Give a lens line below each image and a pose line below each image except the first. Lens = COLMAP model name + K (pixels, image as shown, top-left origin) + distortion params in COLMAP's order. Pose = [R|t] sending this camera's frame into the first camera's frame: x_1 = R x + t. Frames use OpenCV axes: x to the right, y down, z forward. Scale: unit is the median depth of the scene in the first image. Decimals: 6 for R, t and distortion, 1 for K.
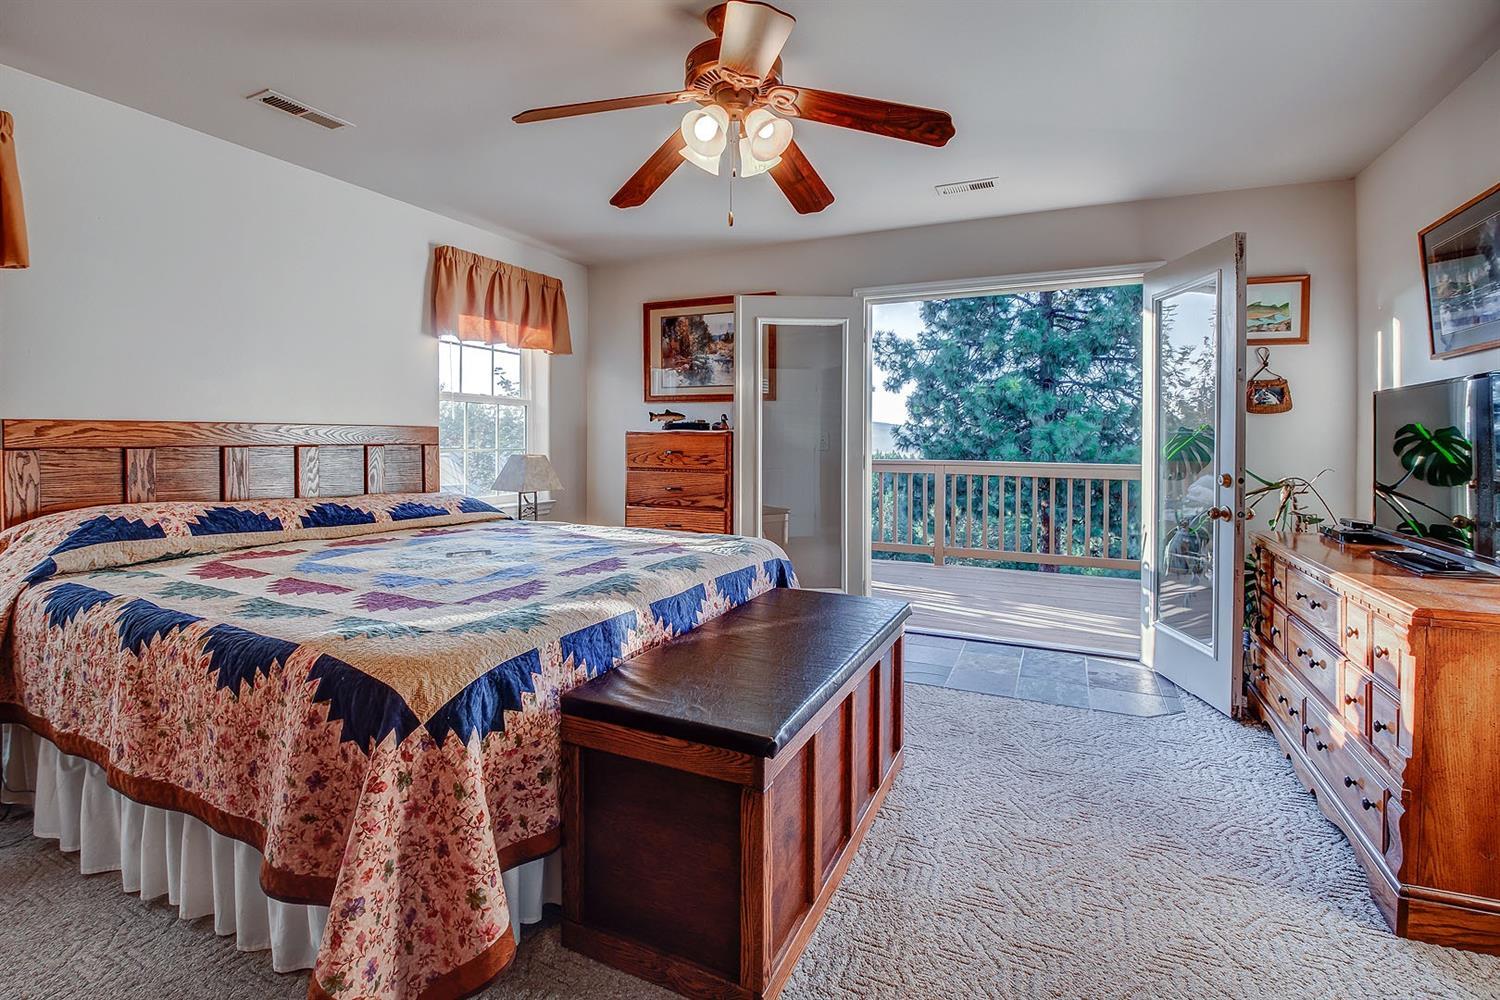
lens RADIAL K [[674.9, 0, 787.3], [0, 674.9, 457.9], [0, 0, 1]] dist [-0.004375, -0.001192]
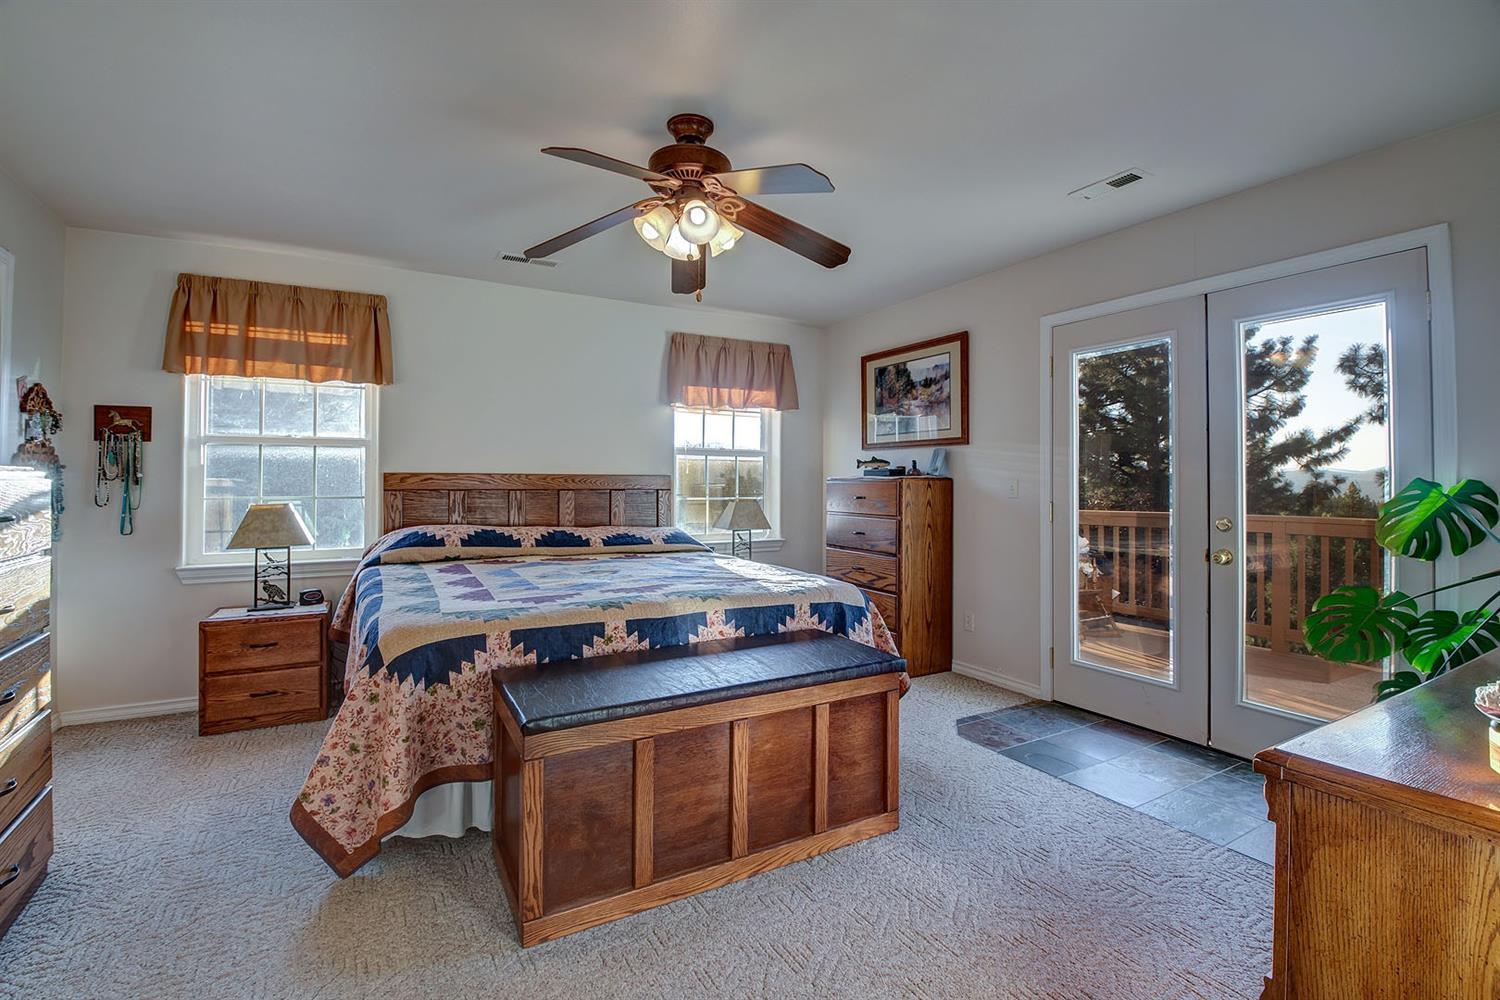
lens RADIAL K [[674.9, 0, 761.2], [0, 674.9, 487.4], [0, 0, 1]] dist [-0.004375, -0.001192]
pose [[0.815208, 0.003269, -0.579159, 0.431533], [-0.016824, 0.999696, -0.018039, -0.004155], [0.578924, 0.024449, 0.815015, 0.082728]]
